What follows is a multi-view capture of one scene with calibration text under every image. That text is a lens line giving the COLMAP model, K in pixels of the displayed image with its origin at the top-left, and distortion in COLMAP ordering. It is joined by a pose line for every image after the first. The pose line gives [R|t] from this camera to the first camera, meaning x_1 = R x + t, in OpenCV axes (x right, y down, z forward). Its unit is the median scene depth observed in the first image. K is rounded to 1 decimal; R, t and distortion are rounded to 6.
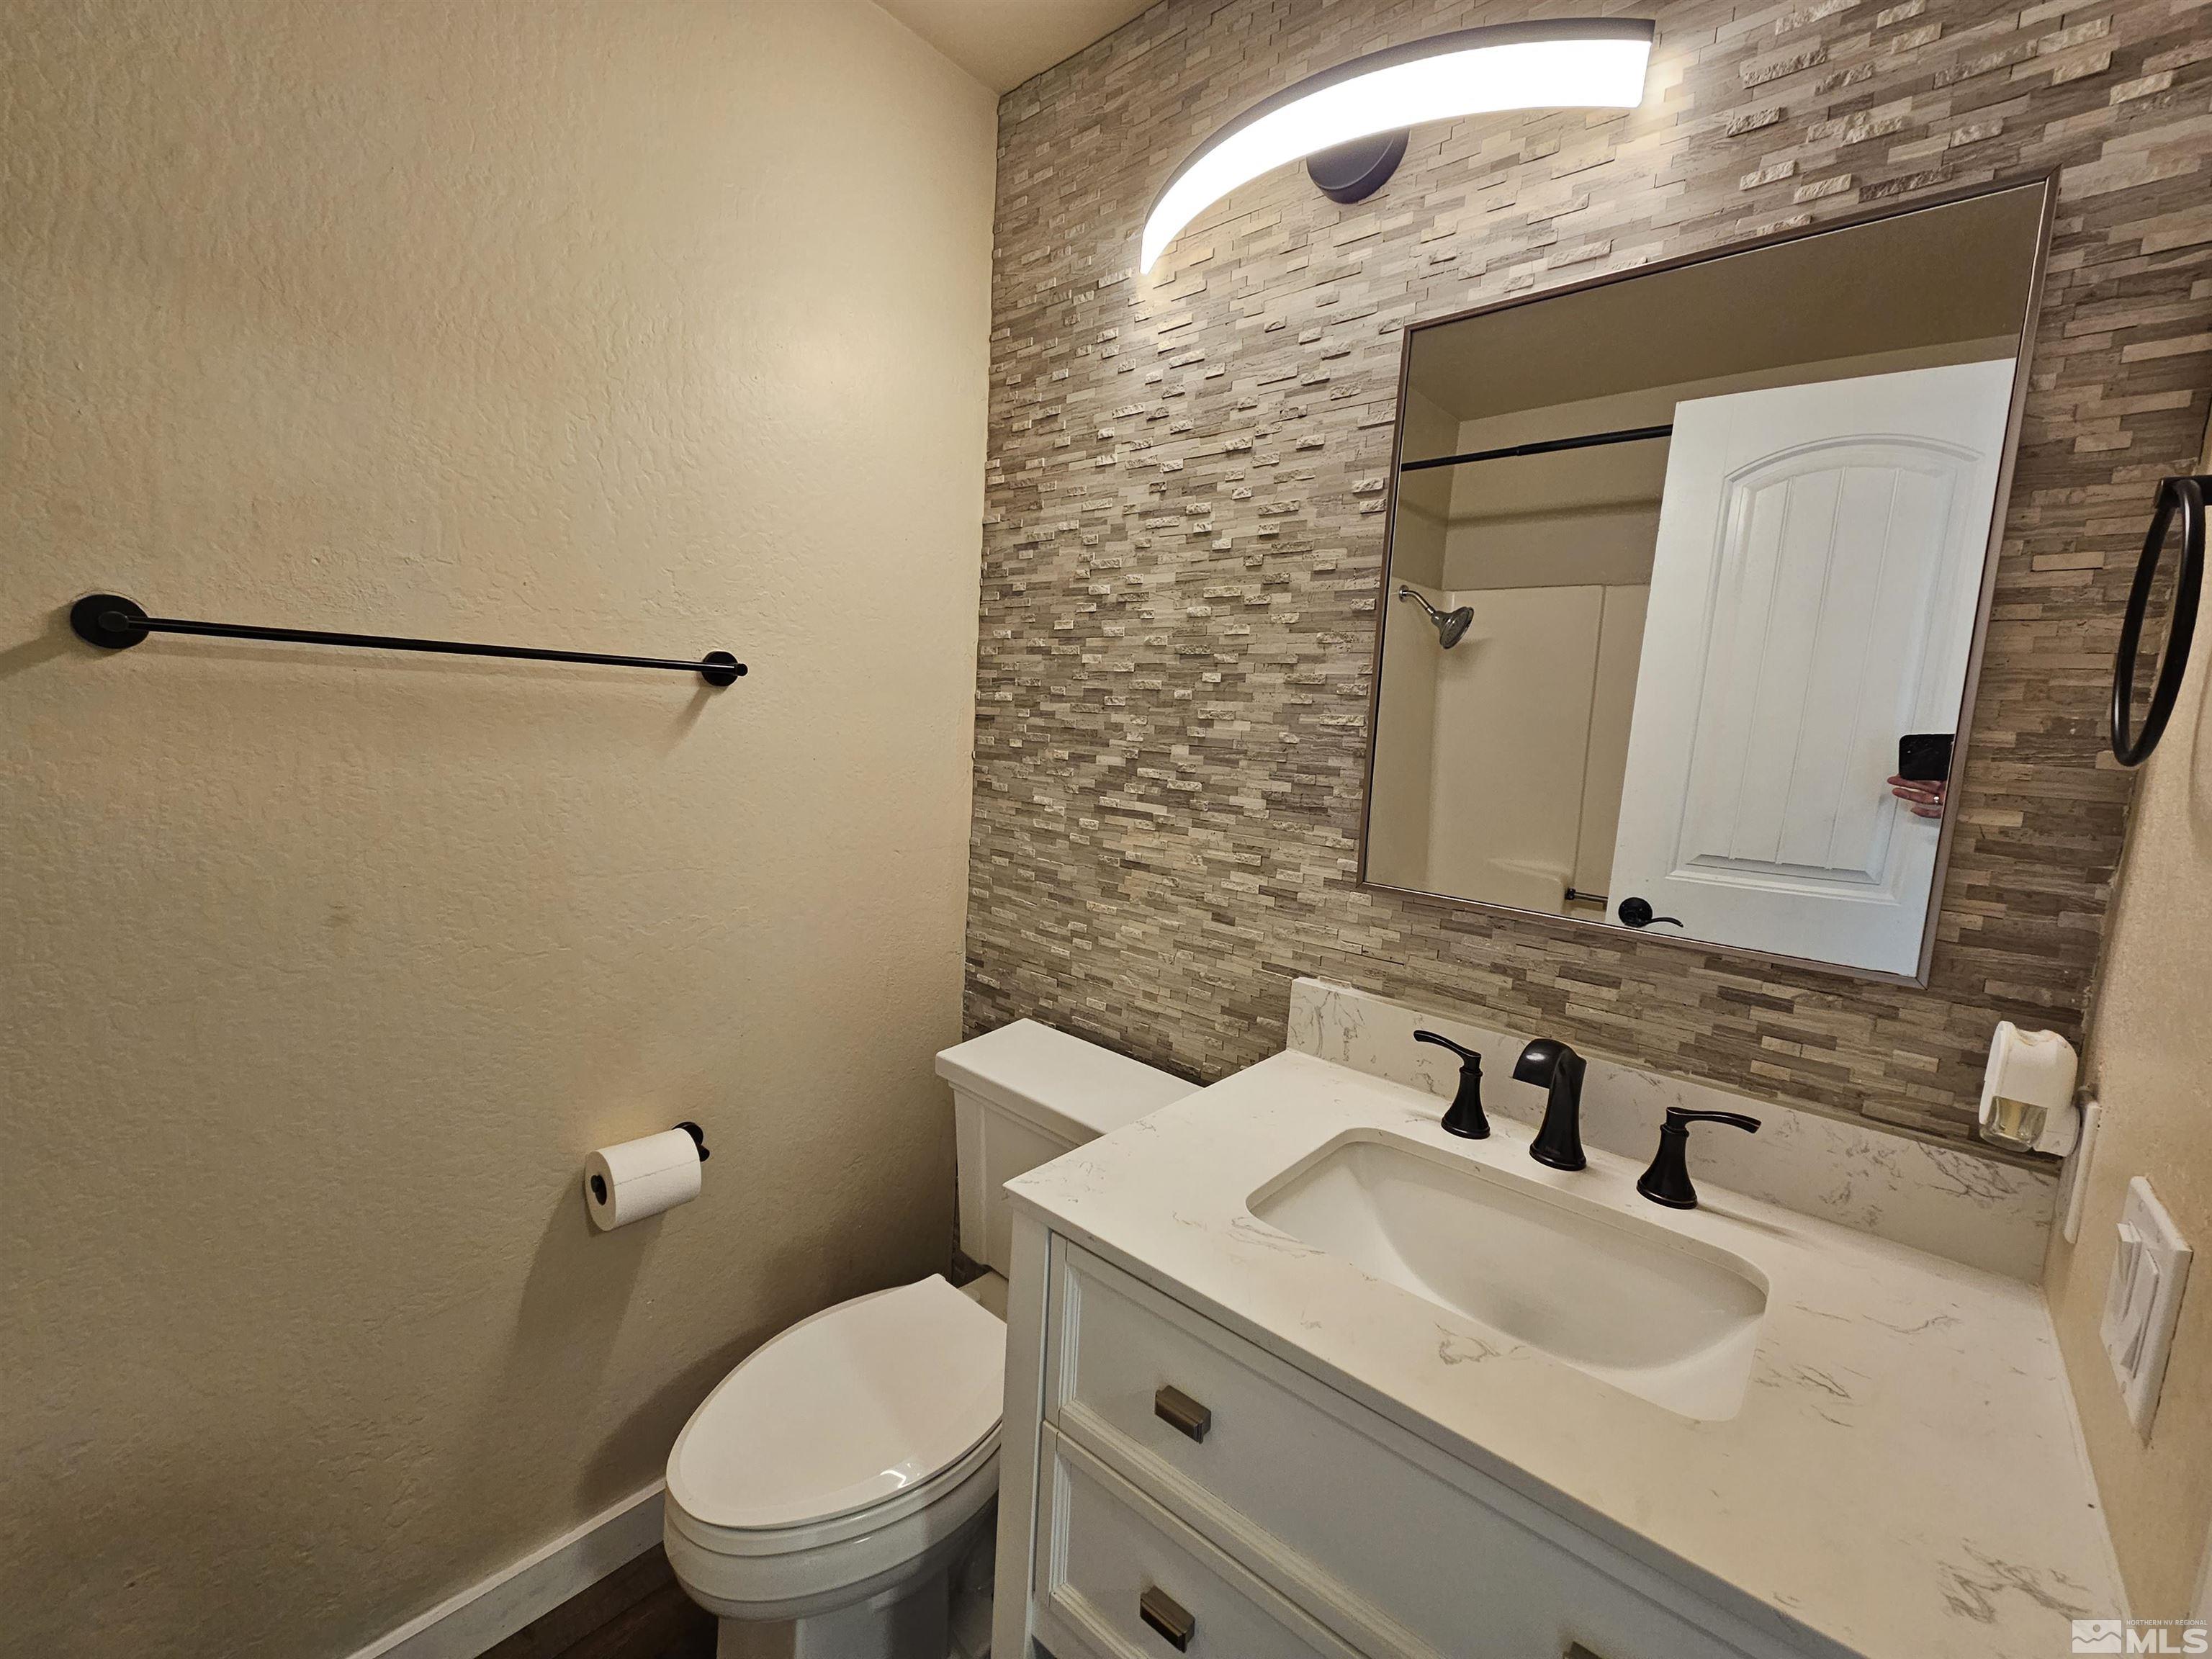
lens RADIAL K [[907.4, 0, 1051.0], [0, 907.4, 823.3], [0, 0, 1]] dist [-0.016425, 0.000600]
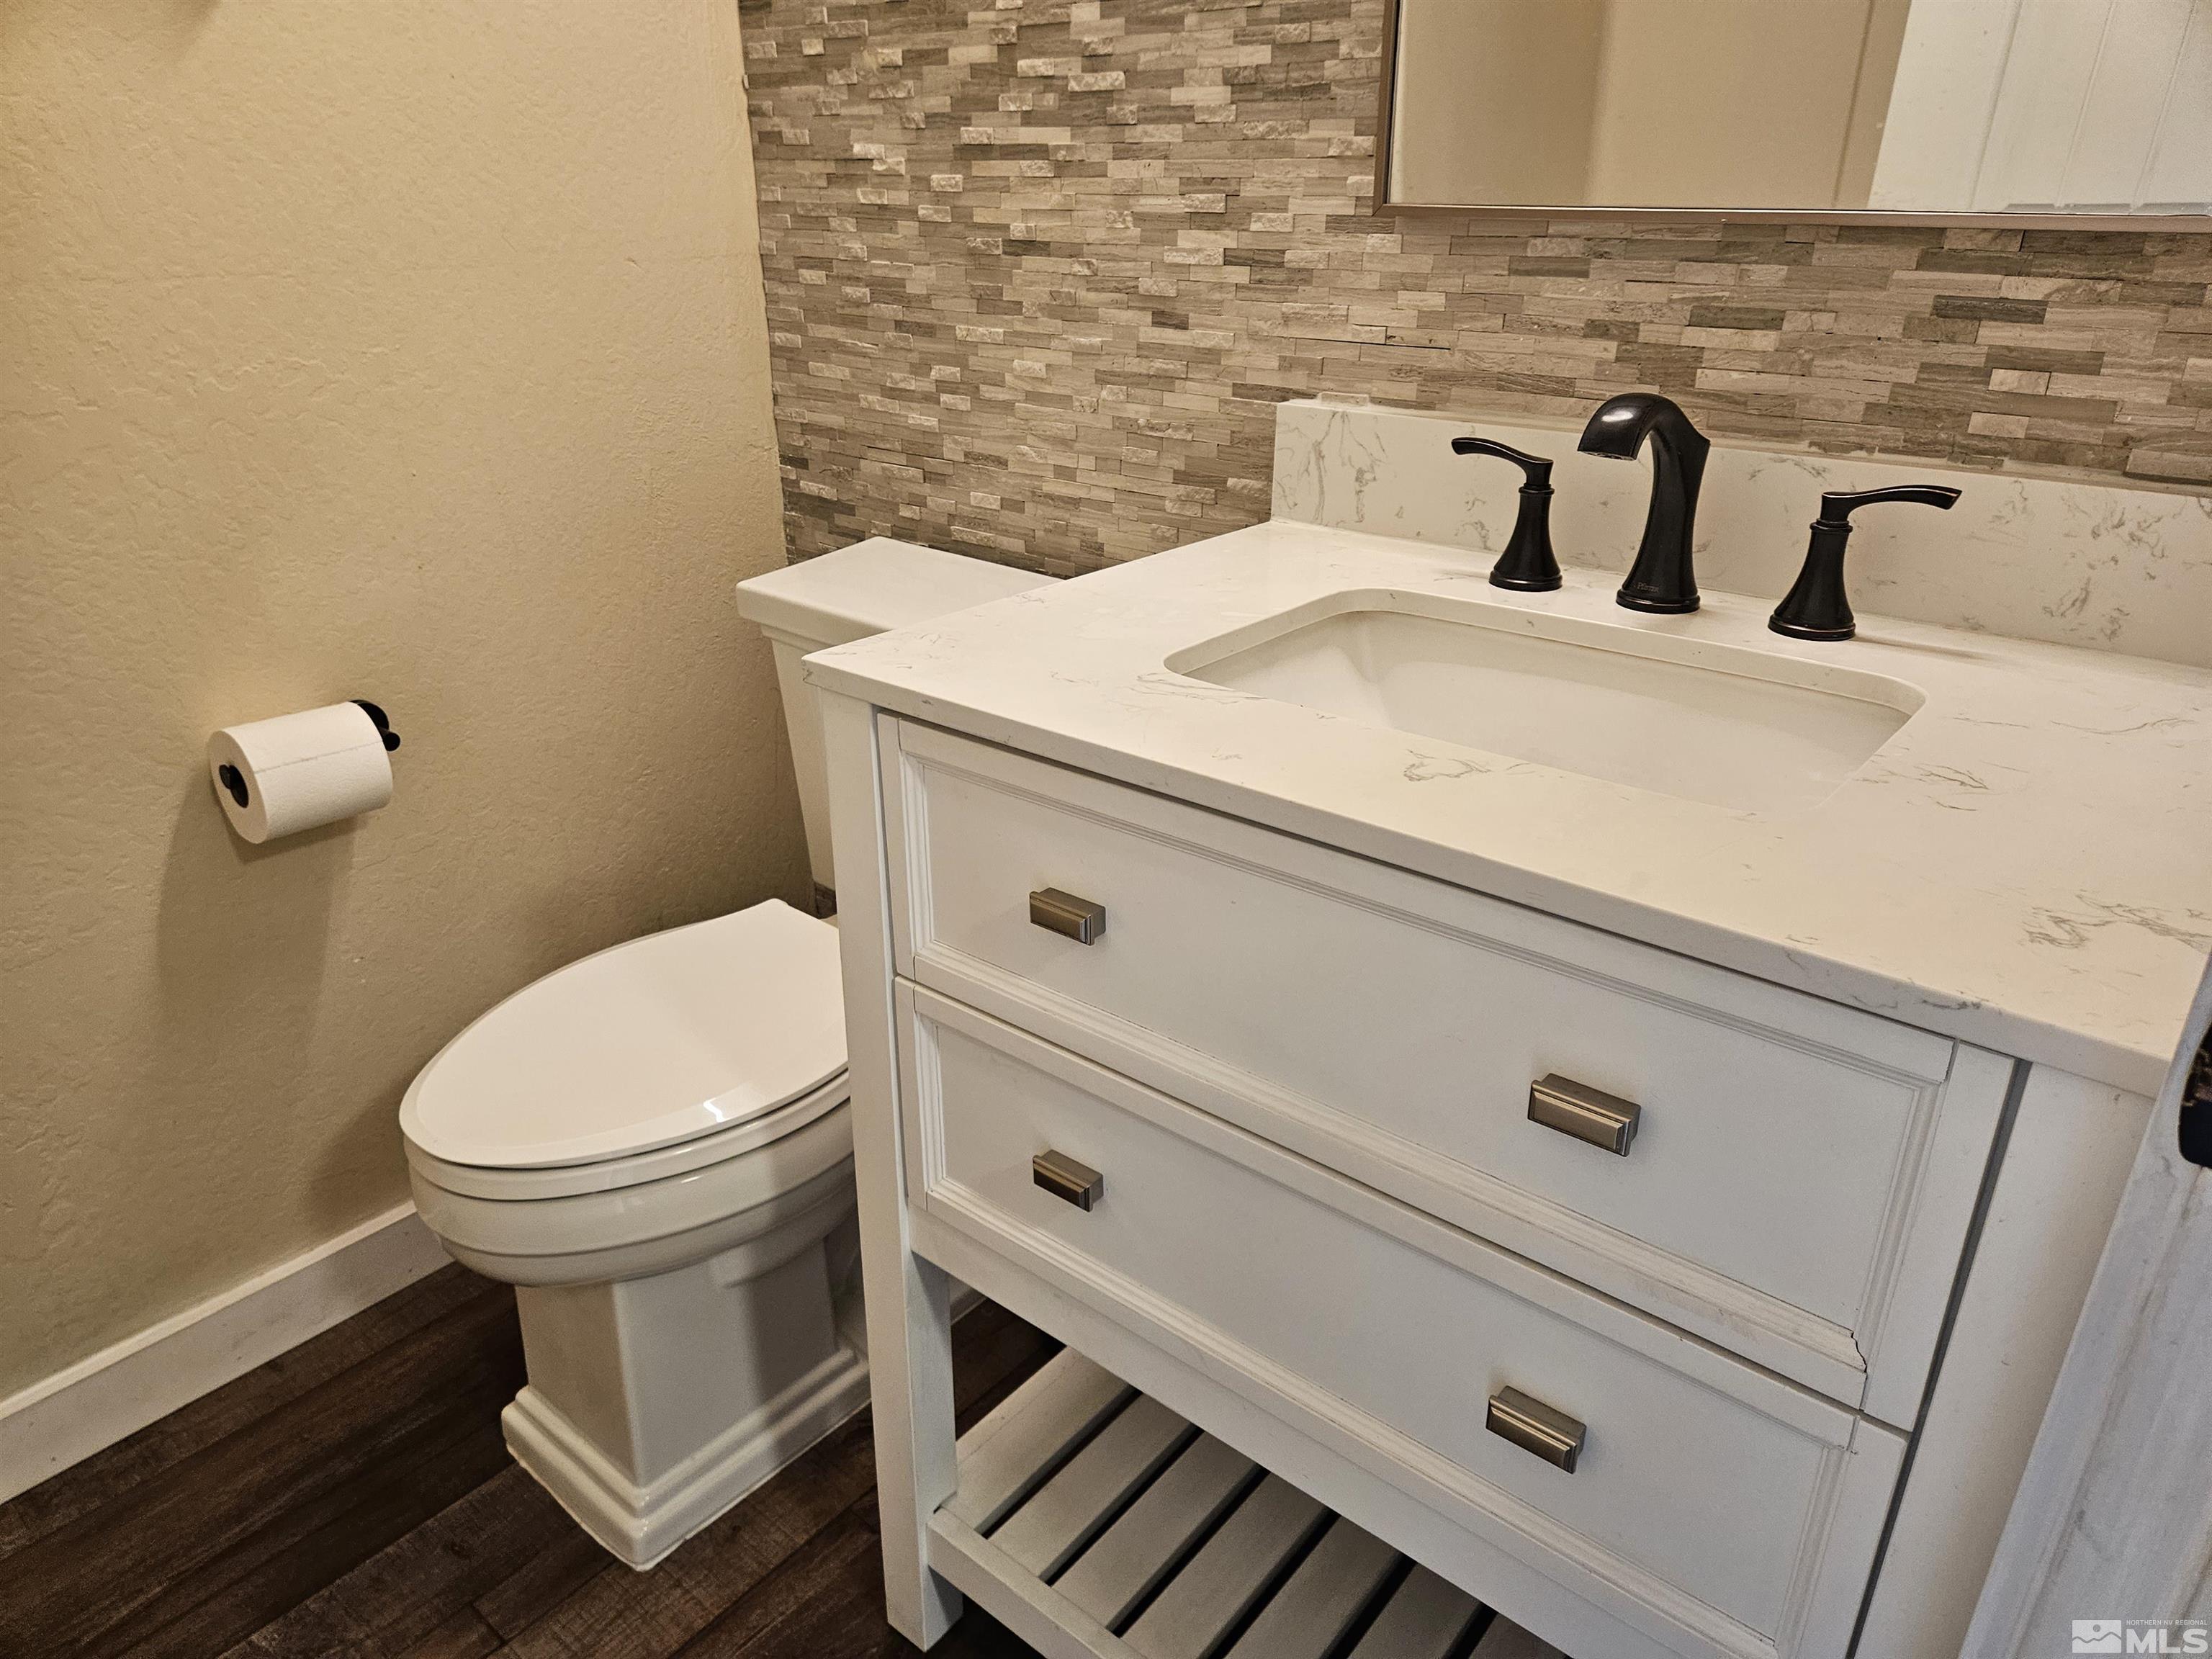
lens RADIAL K [[1465.1, 0, 1015.3], [0, 1465.1, 866.7], [0, 0, 1]] dist [0.039518, -0.036773]
pose [[0.997253, -0.073956, -0.004139, 0.073865], [0.071533, 0.947065, 0.312970, 0.161330], [-0.019226, -0.312407, 0.949754, -0.067943]]
